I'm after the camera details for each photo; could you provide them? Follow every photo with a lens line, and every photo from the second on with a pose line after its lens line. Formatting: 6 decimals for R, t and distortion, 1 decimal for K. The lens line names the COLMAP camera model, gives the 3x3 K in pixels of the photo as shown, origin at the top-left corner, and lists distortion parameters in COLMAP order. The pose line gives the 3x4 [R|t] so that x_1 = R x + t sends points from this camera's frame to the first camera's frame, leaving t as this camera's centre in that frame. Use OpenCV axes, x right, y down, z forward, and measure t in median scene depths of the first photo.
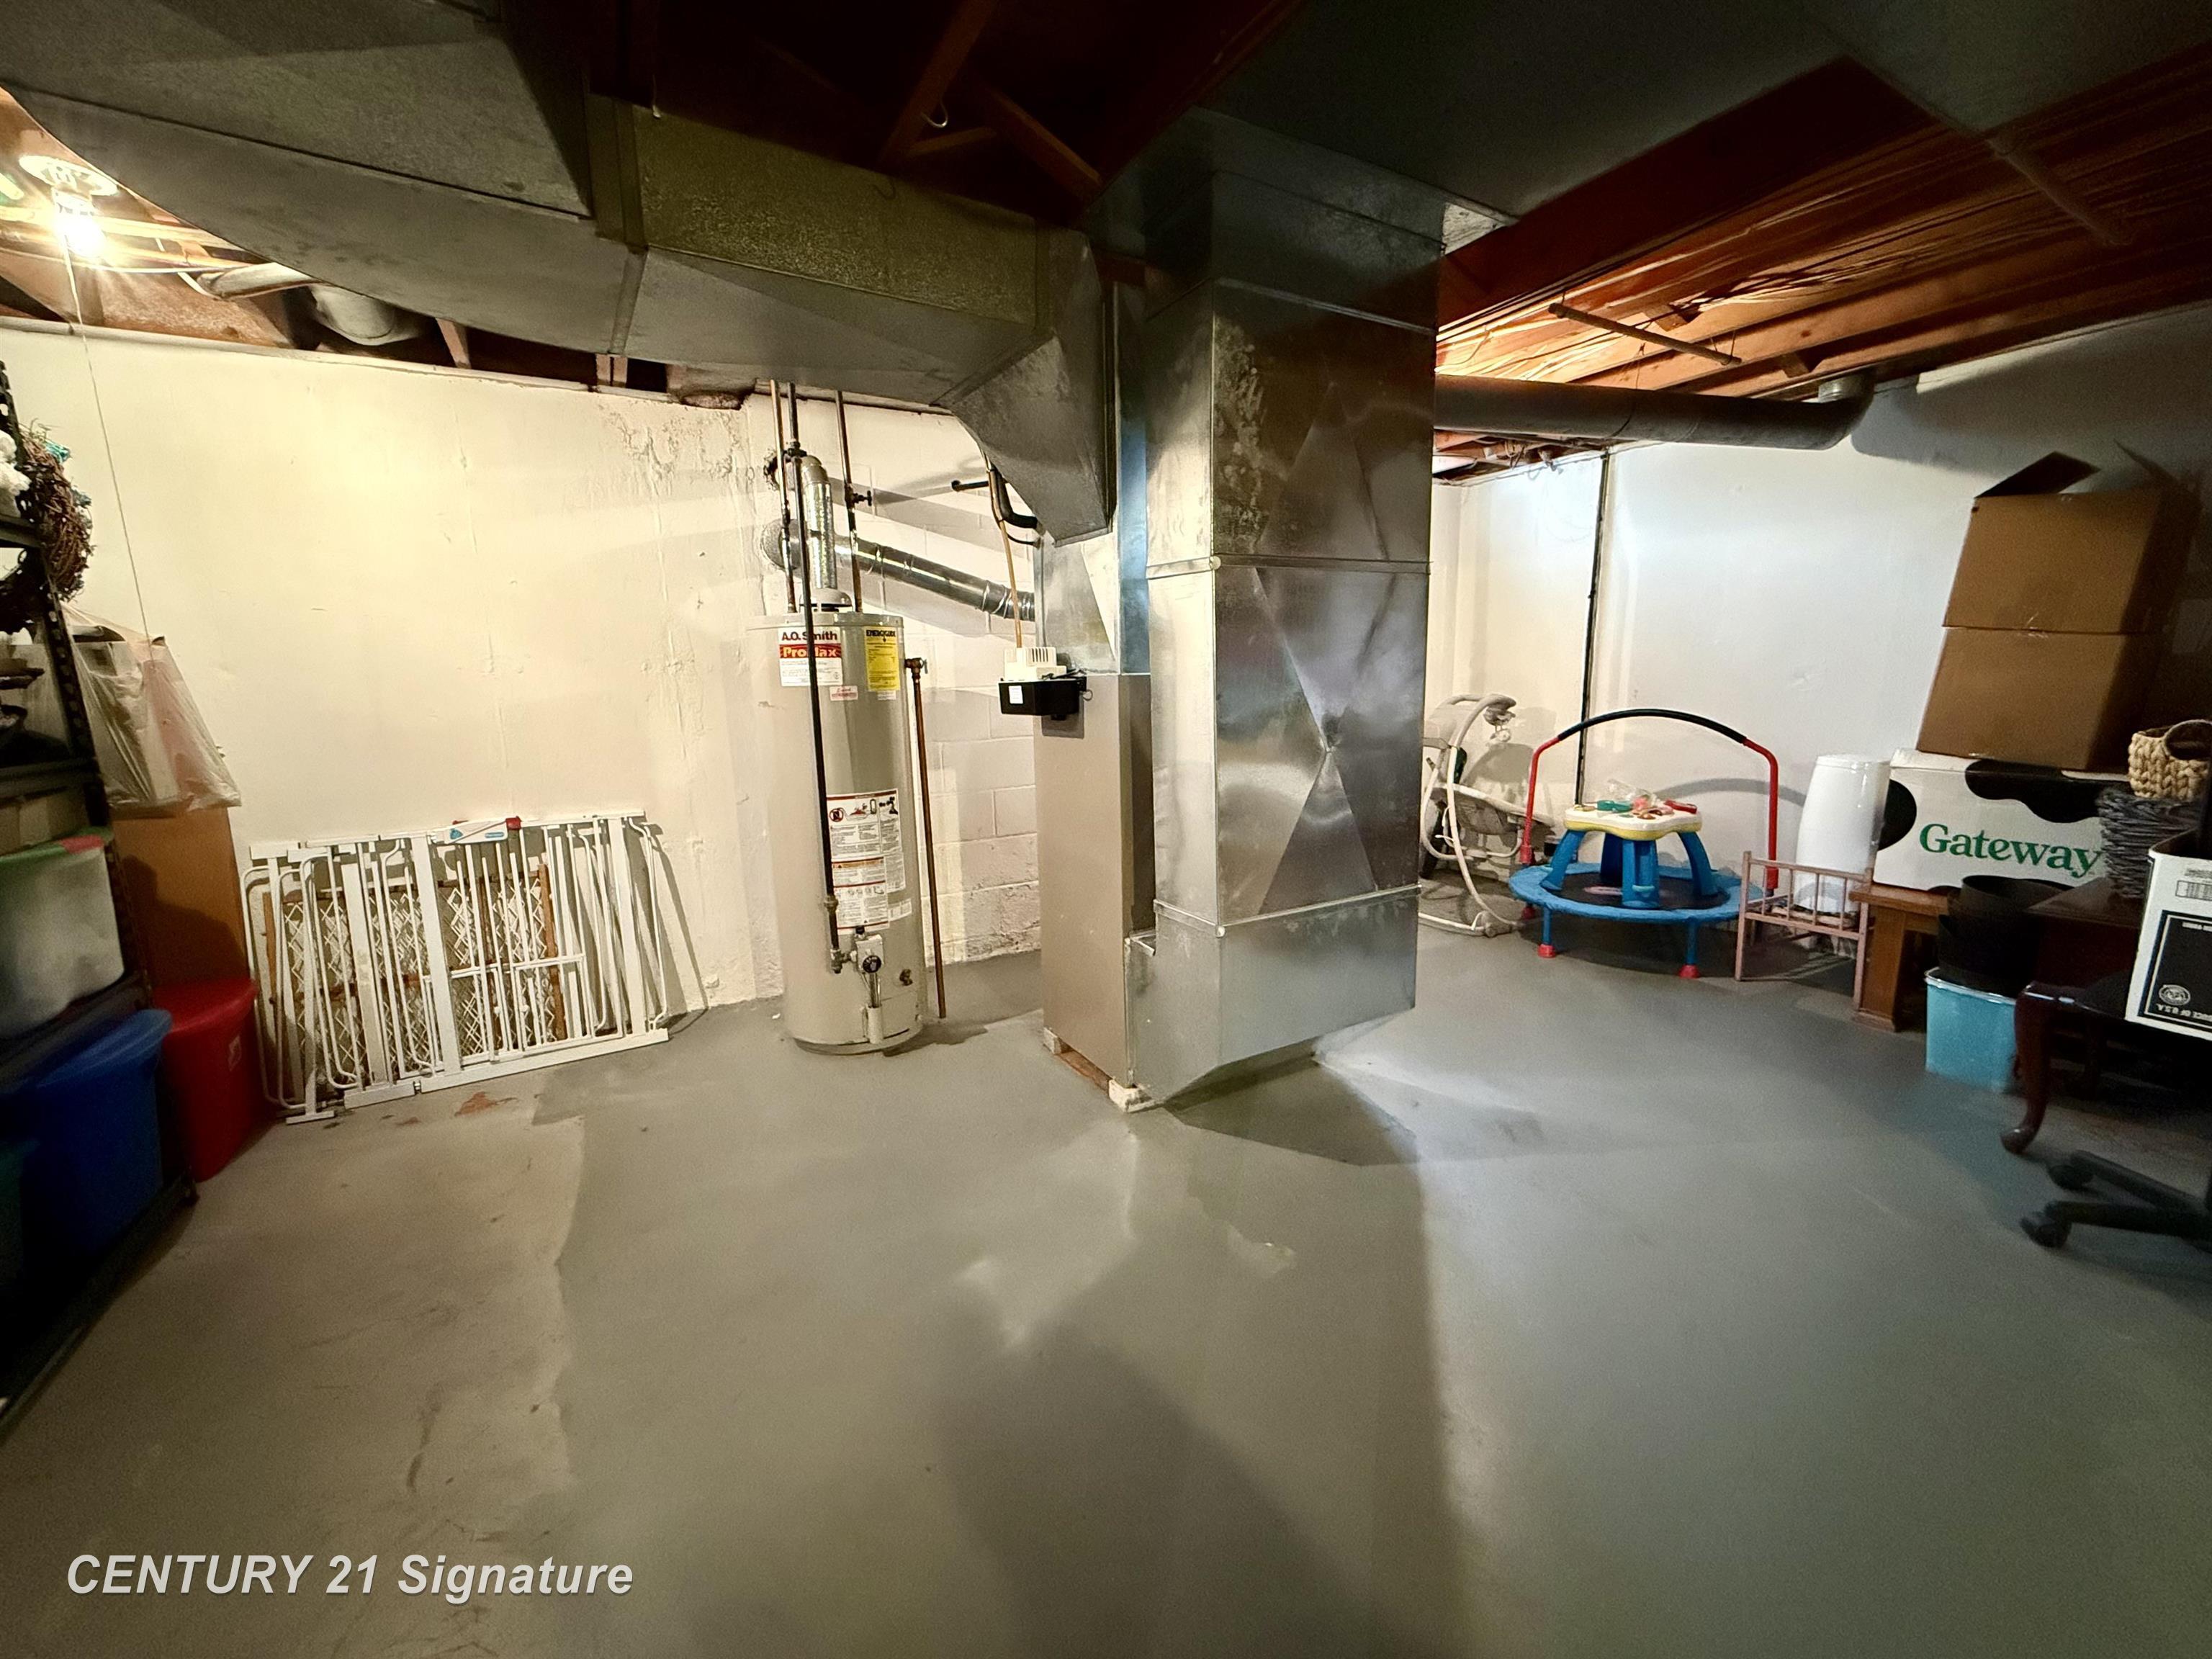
lens RADIAL K [[878.9, 0, 1106.0], [0, 878.9, 829.5], [0, 0, 1]] dist [-0.002979, -0.000153]
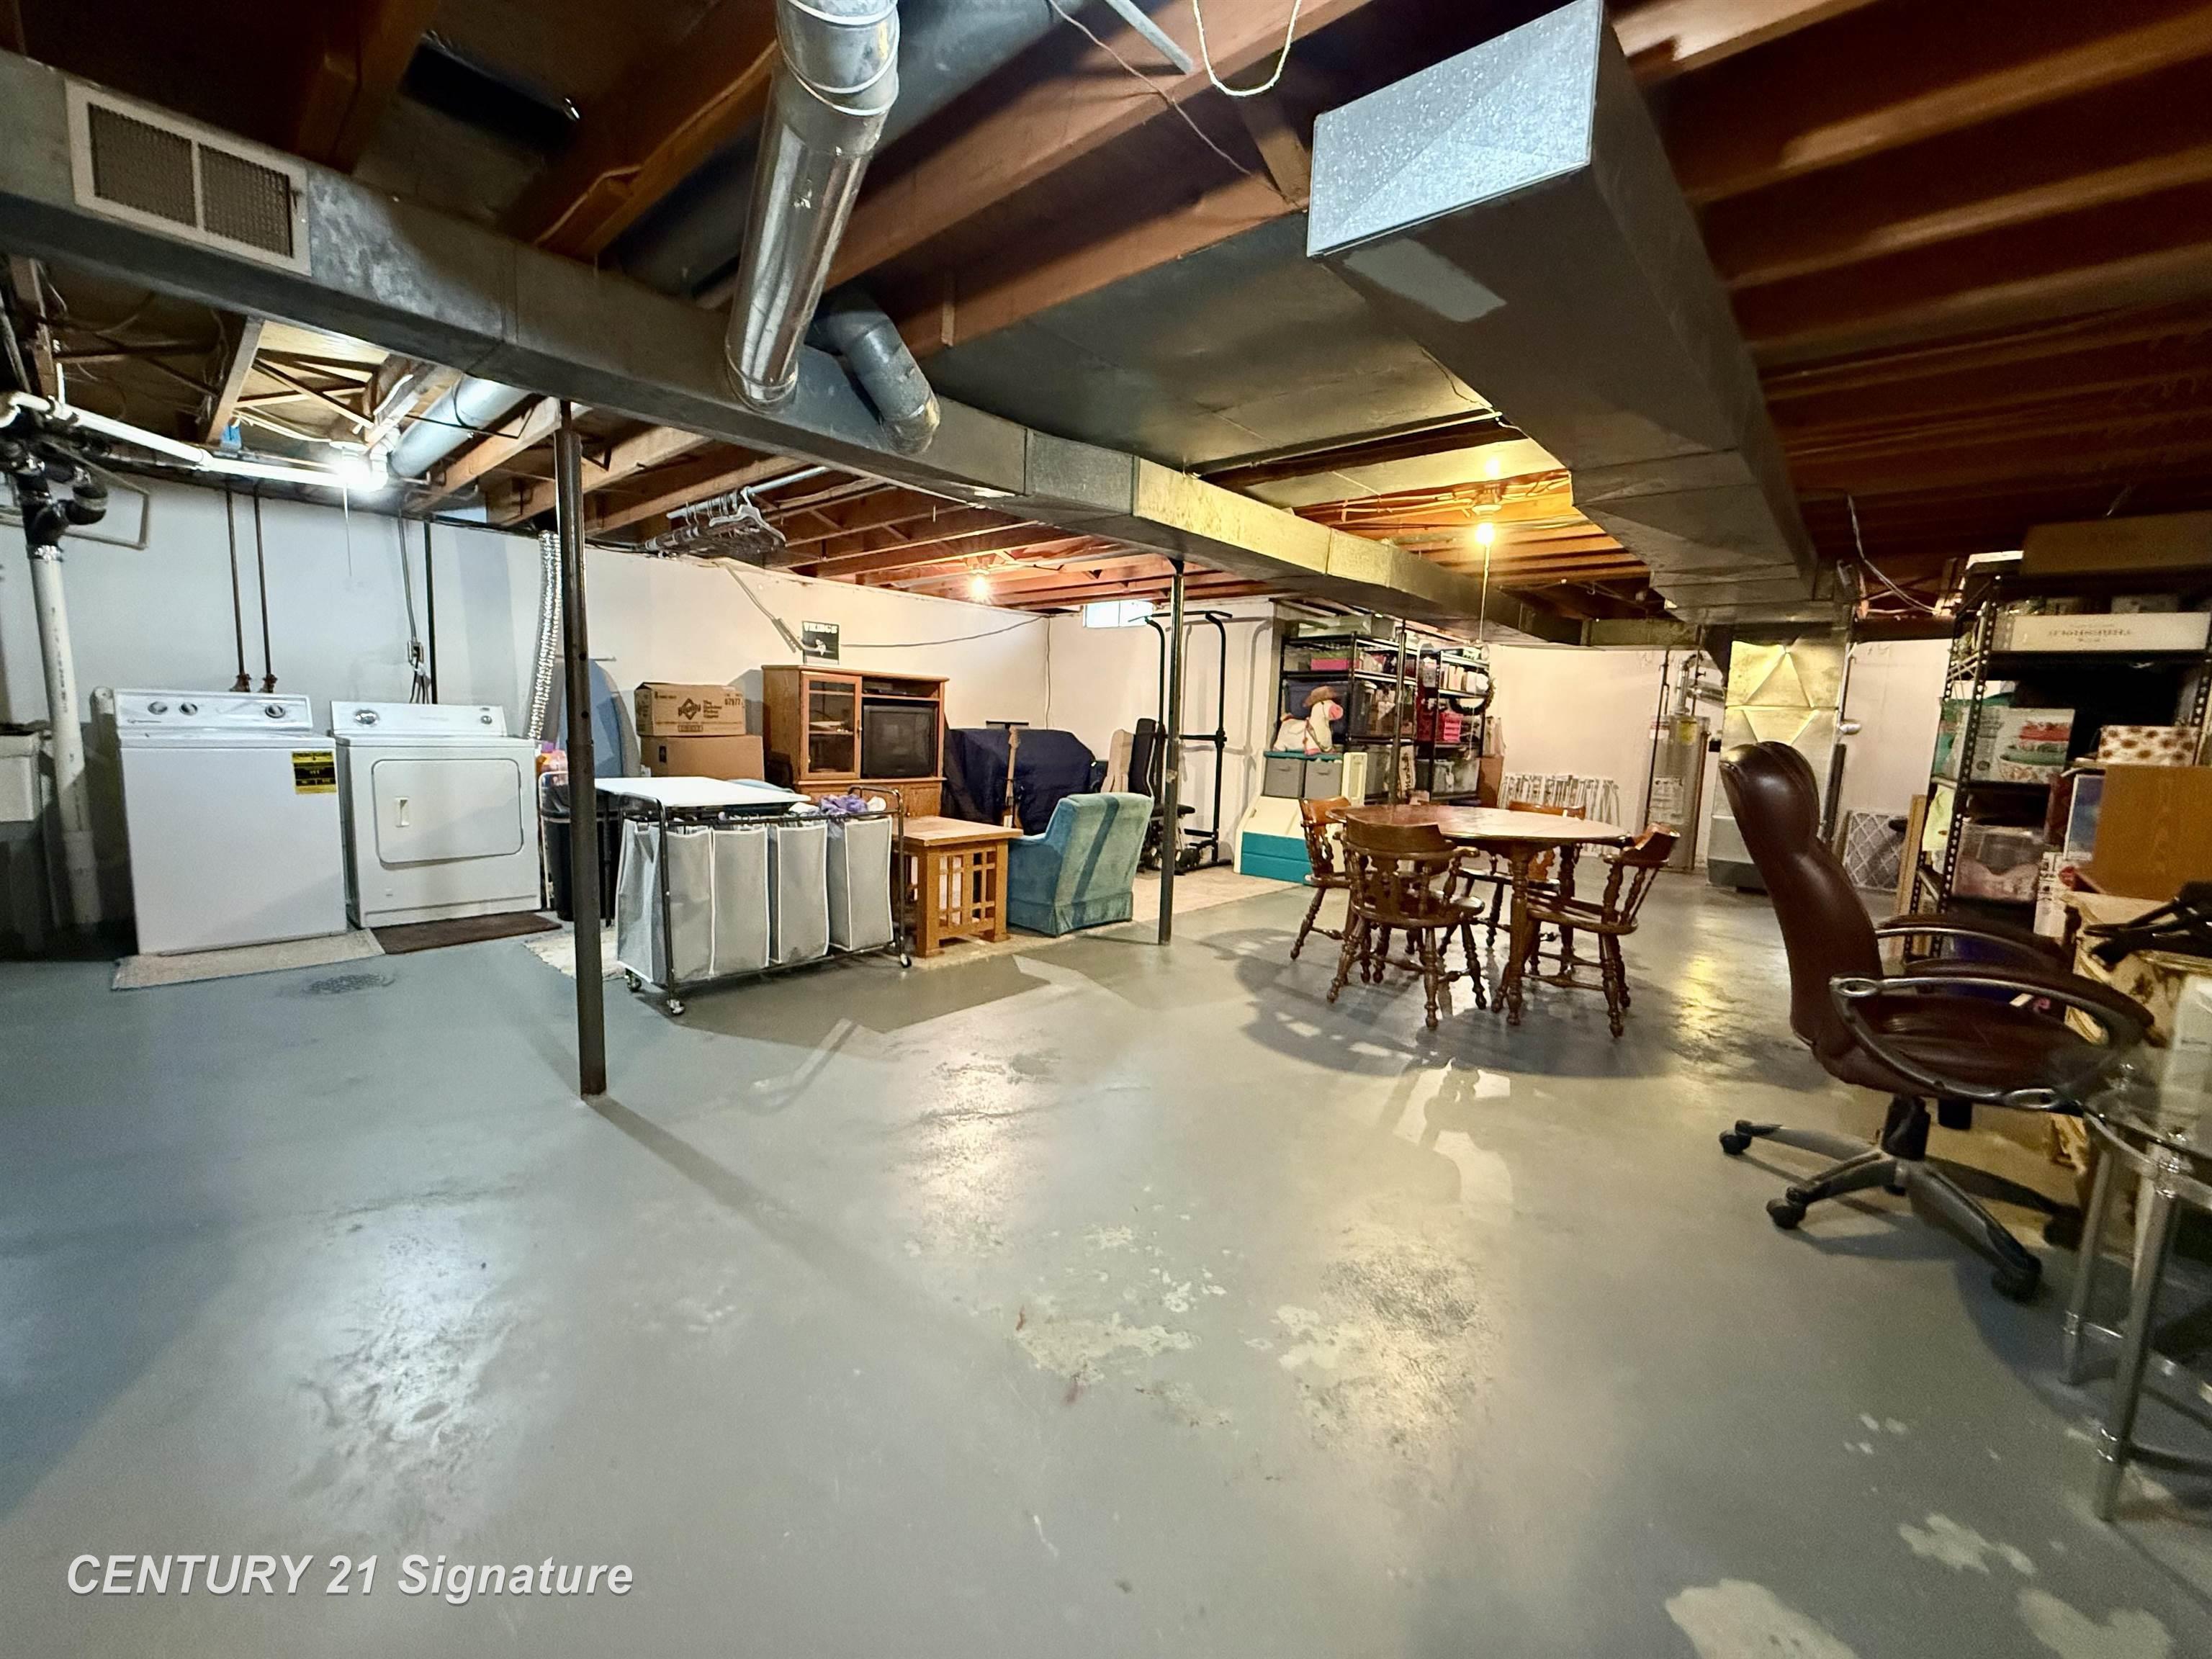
lens RADIAL K [[878.9, 0, 1106.0], [0, 878.9, 829.5], [0, 0, 1]] dist [-0.002979, -0.000153]
pose [[0.320315, 0.149833, -0.935387, 1.845319], [-0.212737, 0.973569, 0.083100, 0.280257], [0.923115, 0.172373, 0.343724, -1.662532]]
